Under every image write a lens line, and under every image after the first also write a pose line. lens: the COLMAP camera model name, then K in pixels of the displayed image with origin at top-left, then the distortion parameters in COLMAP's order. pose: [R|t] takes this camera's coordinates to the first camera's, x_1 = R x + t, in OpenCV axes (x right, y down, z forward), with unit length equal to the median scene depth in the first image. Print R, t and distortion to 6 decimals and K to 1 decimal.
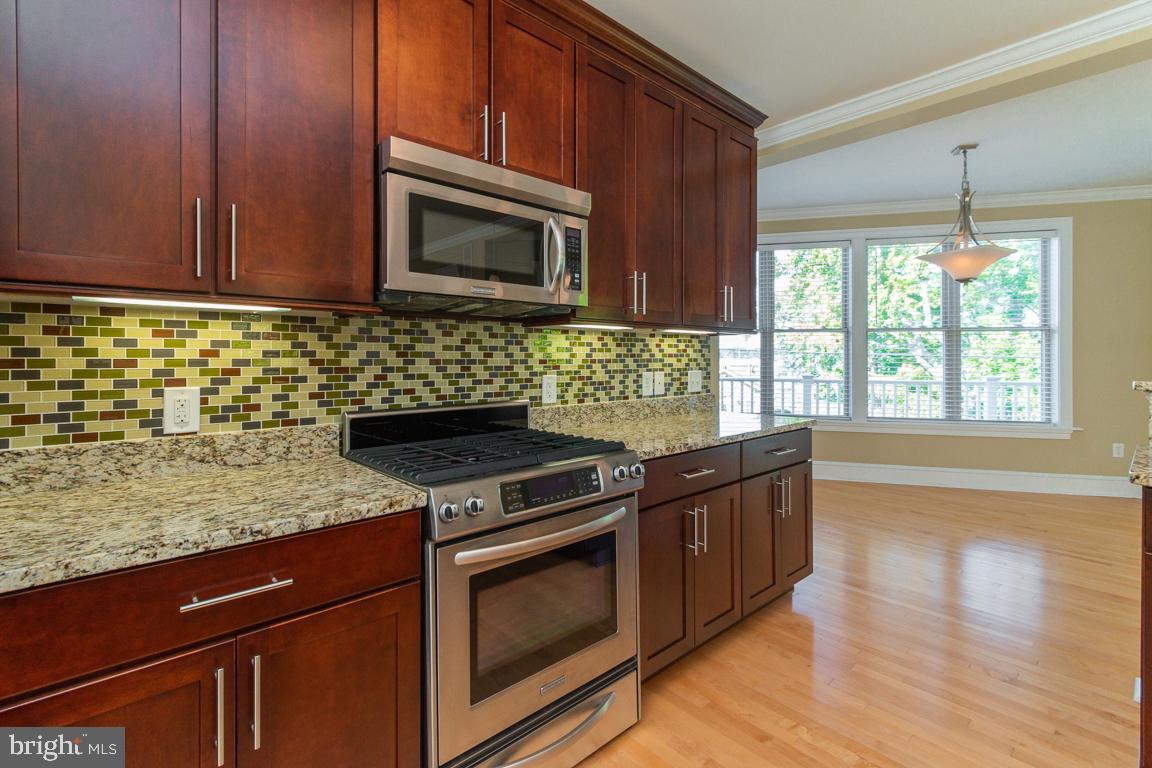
lens RADIAL K [[517.1, 0, 575.6], [0, 517.1, 348.2], [0, 0, 1]] dist [0.002241, 0.000360]
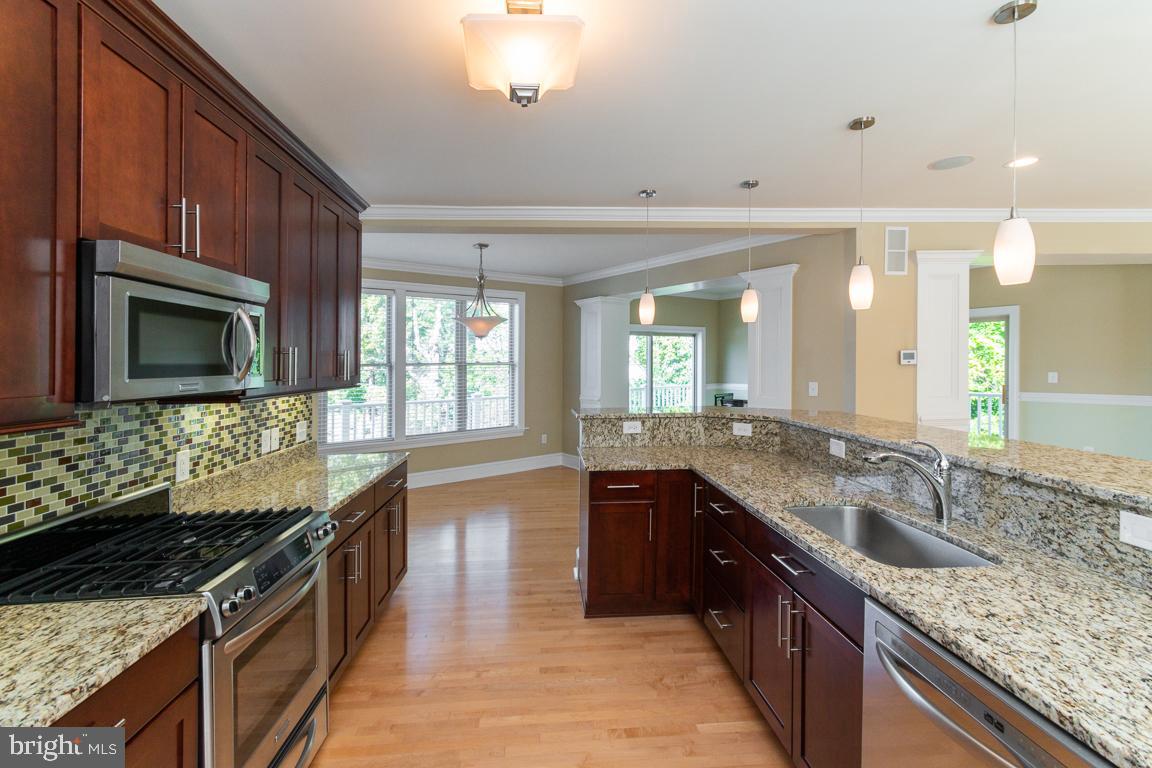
lens RADIAL K [[523.9, 0, 576.5], [0, 523.9, 363.4], [0, 0, 1]] dist [0.002287, 0.000313]
pose [[0.610504, -0.007983, 0.791973, -0.391931], [-0.003228, 0.999916, 0.012567, -0.129671], [-0.792007, -0.010229, 0.610427, -0.159833]]
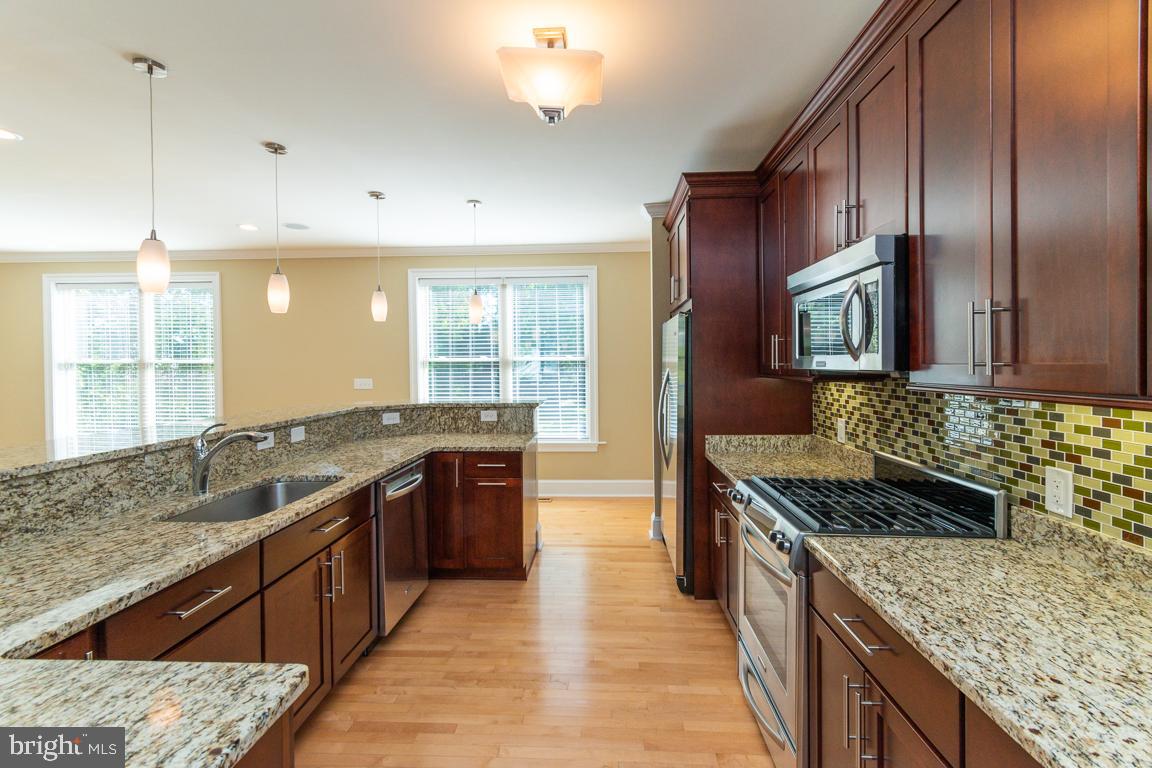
lens RADIAL K [[519.1, 0, 574.5], [0, 519.1, 391.0], [0, 0, 1]] dist [0.013143, -0.000069]
pose [[-0.708660, 0.043652, -0.704199, 0.843991], [0.021380, 0.998954, 0.040409, -0.082592], [0.705226, 0.013580, -0.708852, 1.100725]]
